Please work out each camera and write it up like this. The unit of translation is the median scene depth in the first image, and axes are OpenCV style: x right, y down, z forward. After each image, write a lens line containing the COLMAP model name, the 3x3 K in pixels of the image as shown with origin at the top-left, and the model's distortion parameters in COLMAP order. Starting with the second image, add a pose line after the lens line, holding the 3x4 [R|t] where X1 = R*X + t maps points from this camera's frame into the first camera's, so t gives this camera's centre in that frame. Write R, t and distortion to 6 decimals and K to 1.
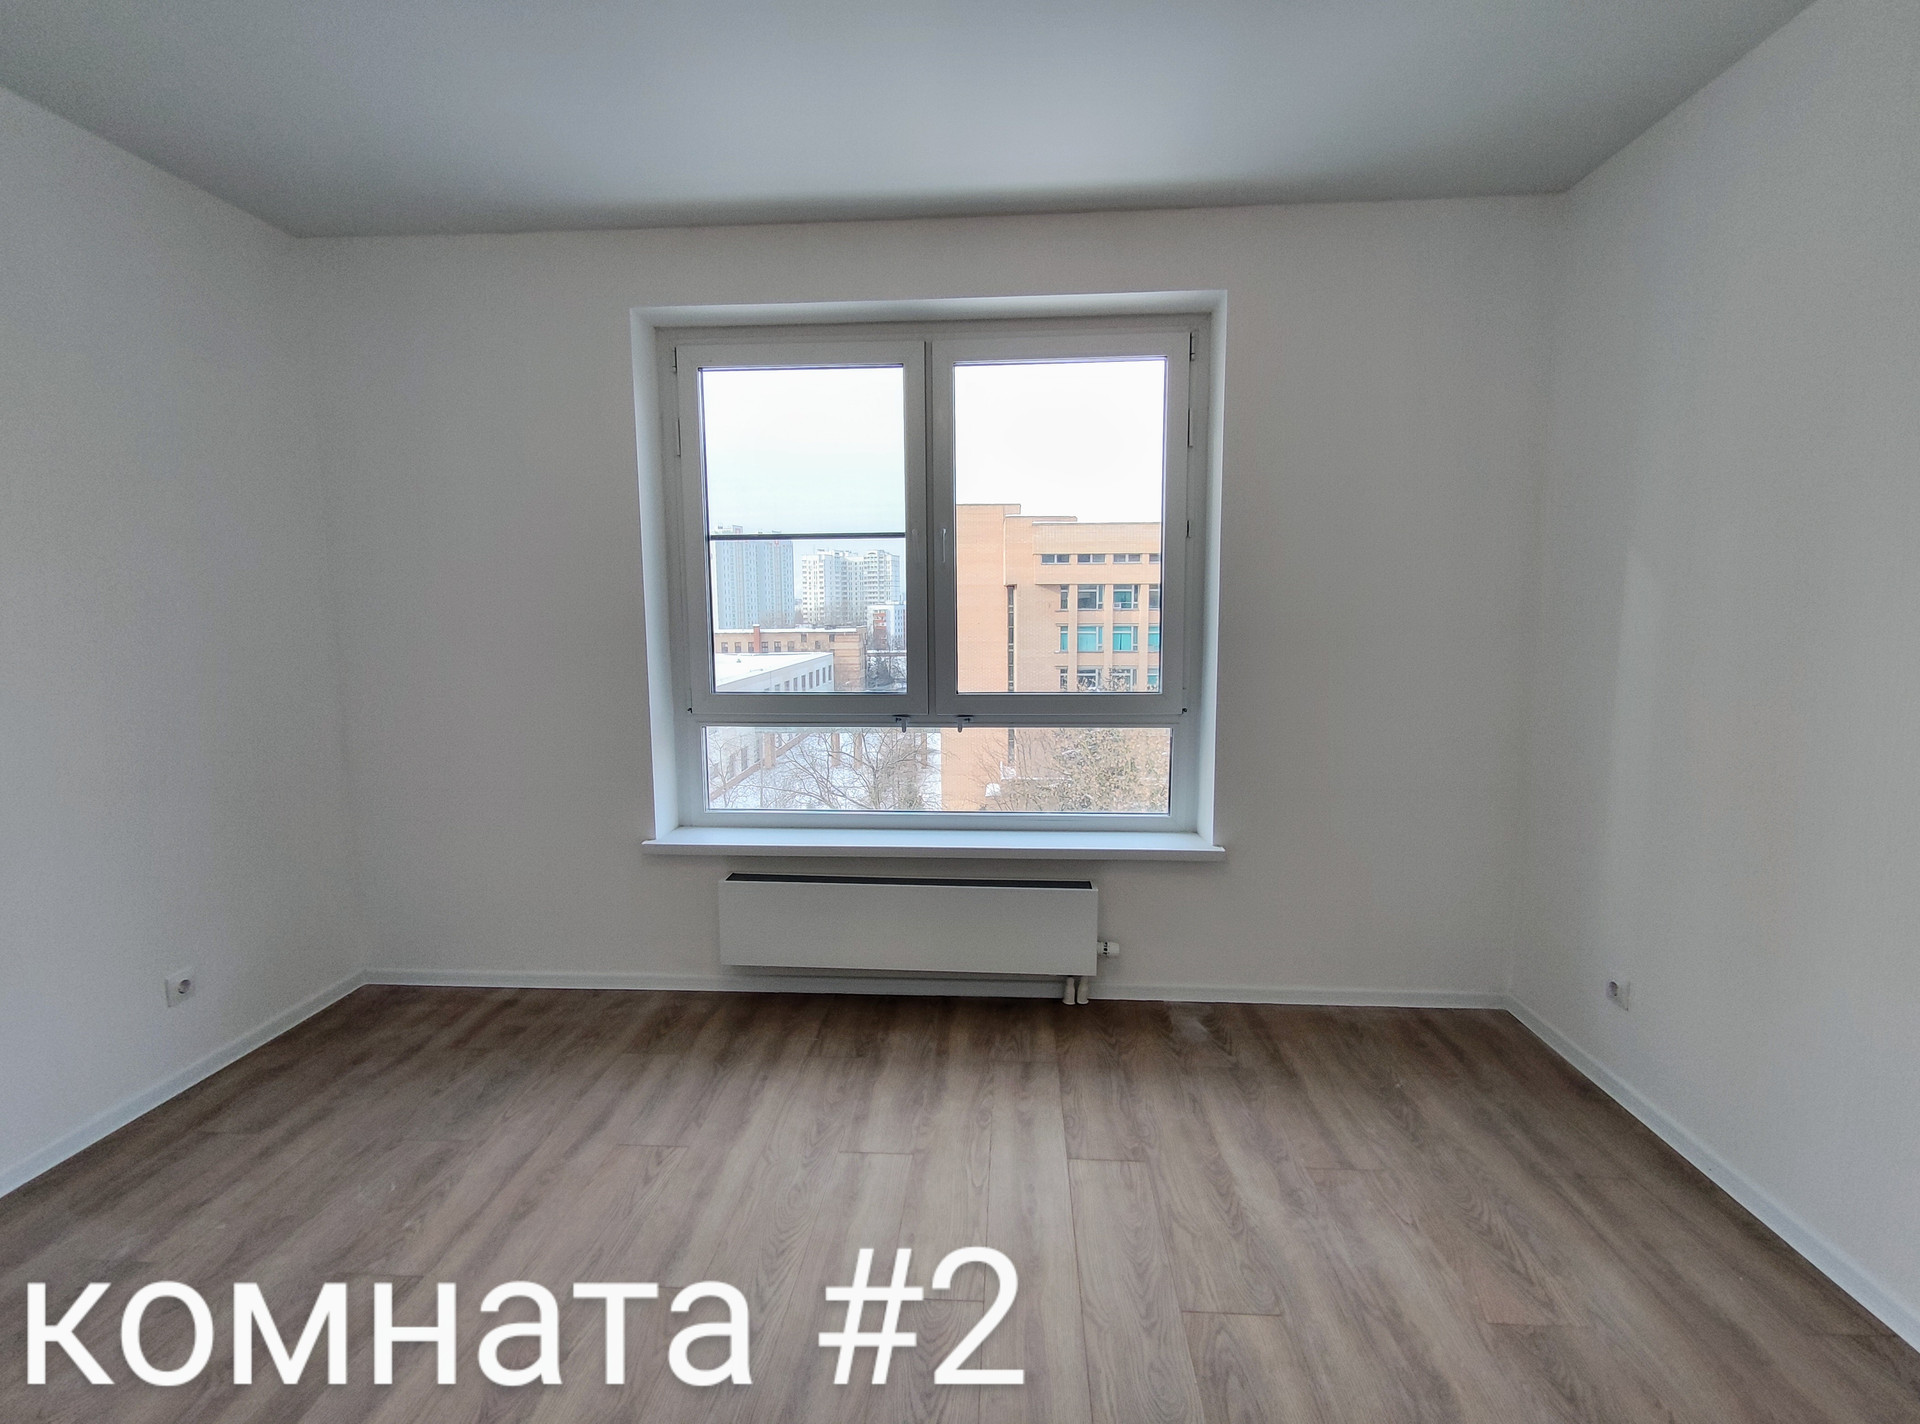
lens RADIAL K [[879.2, 0, 958.8], [0, 879.2, 705.4], [0, 0, 1]] dist [0.003306, -0.003384]
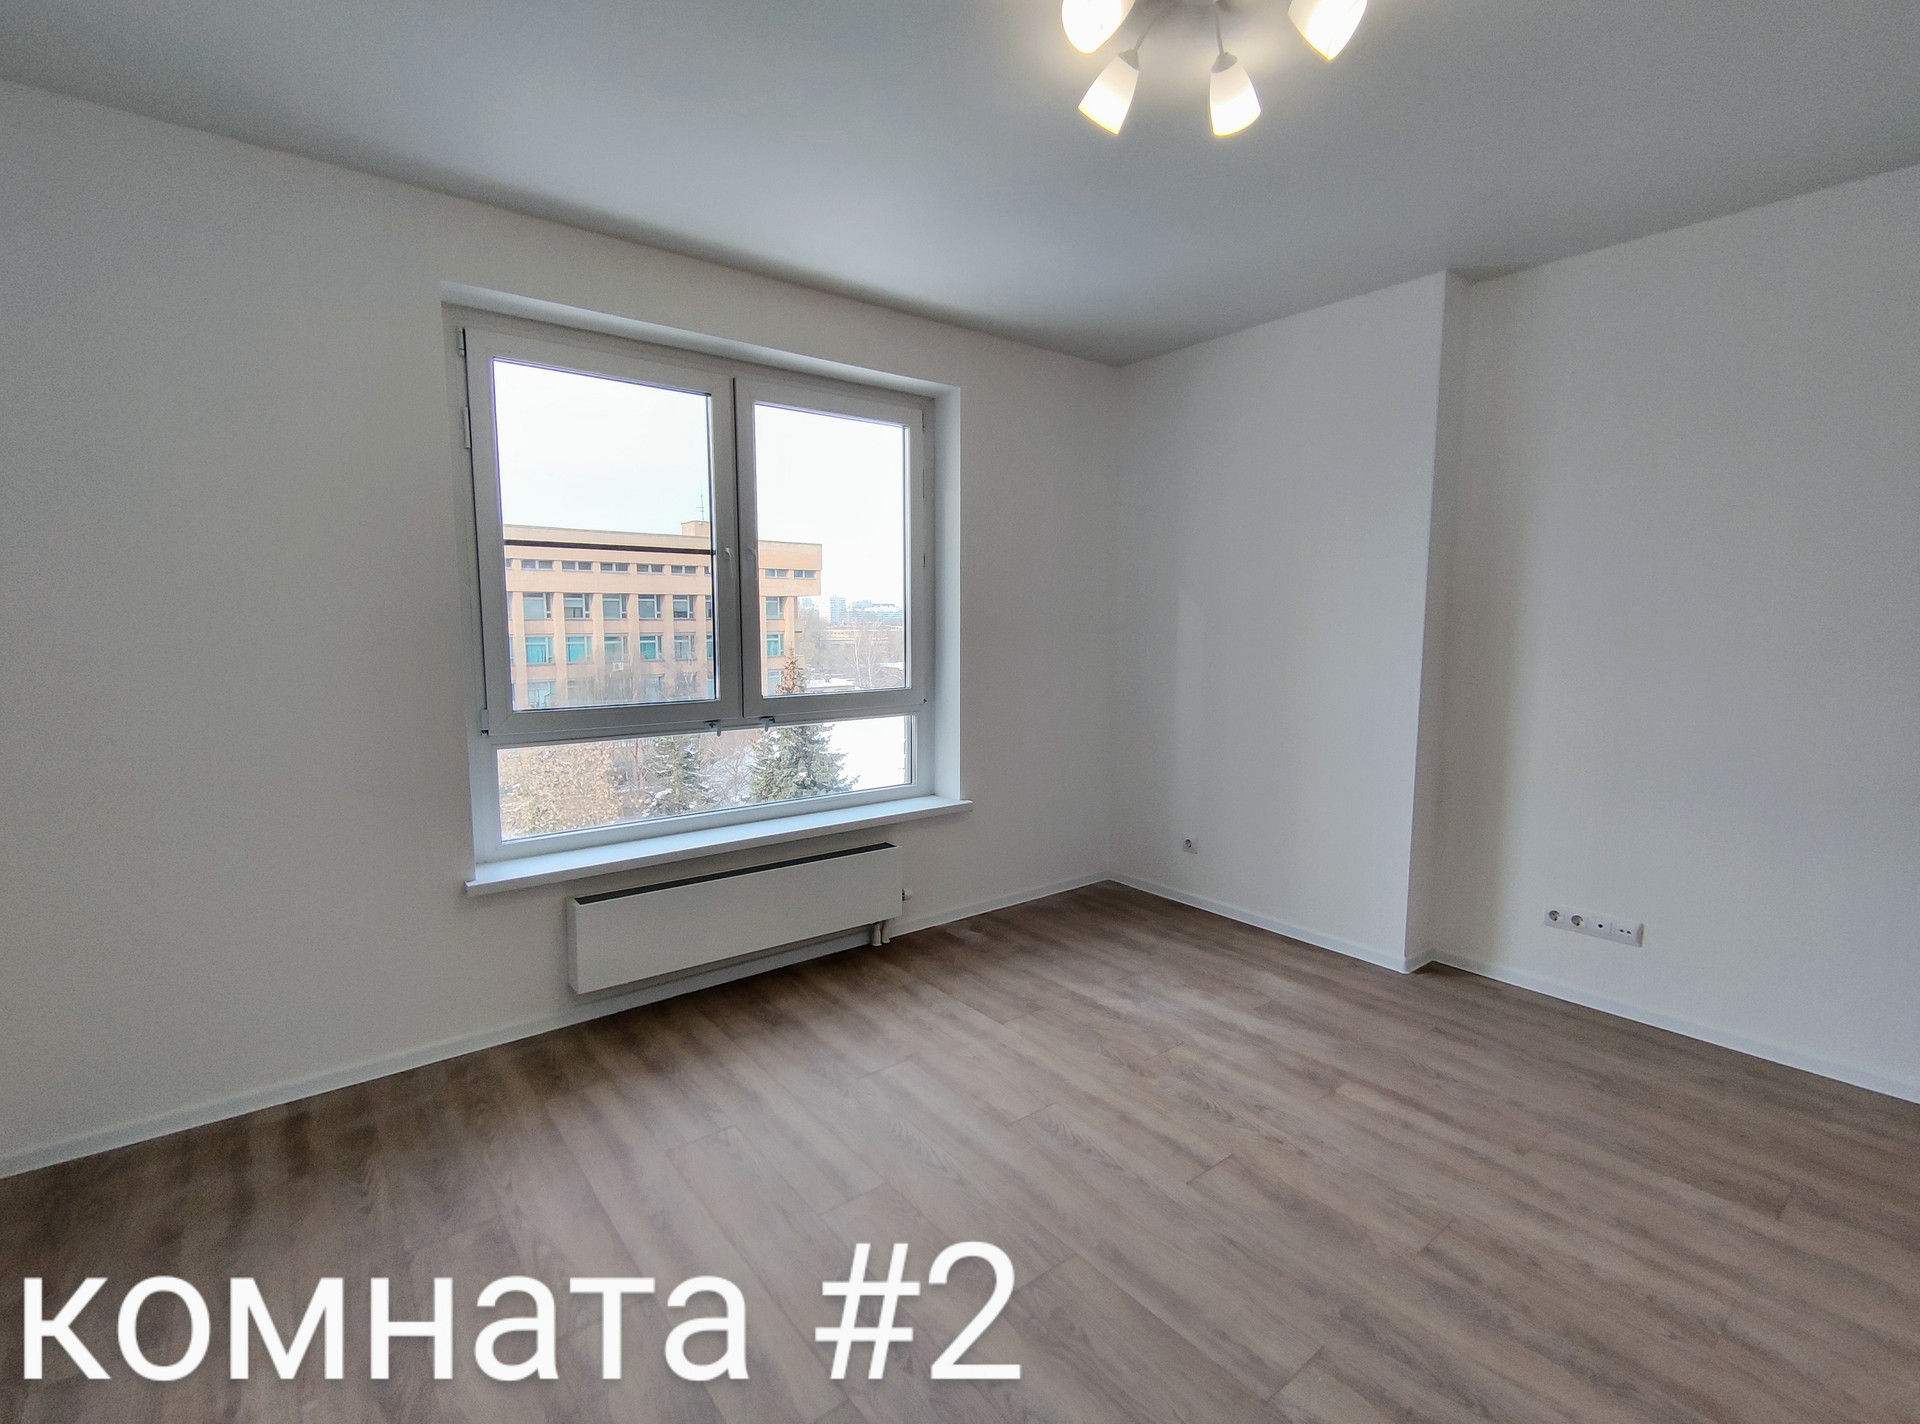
lens RADIAL K [[879.2, 0, 961.4], [0, 879.2, 710.2], [0, 0, 1]] dist [0.003306, -0.003384]
pose [[0.743597, -0.064991, 0.665462, -0.588517], [0.067701, 0.997468, 0.021766, -0.004886], [-0.665192, 0.028868, 0.746114, 0.003681]]
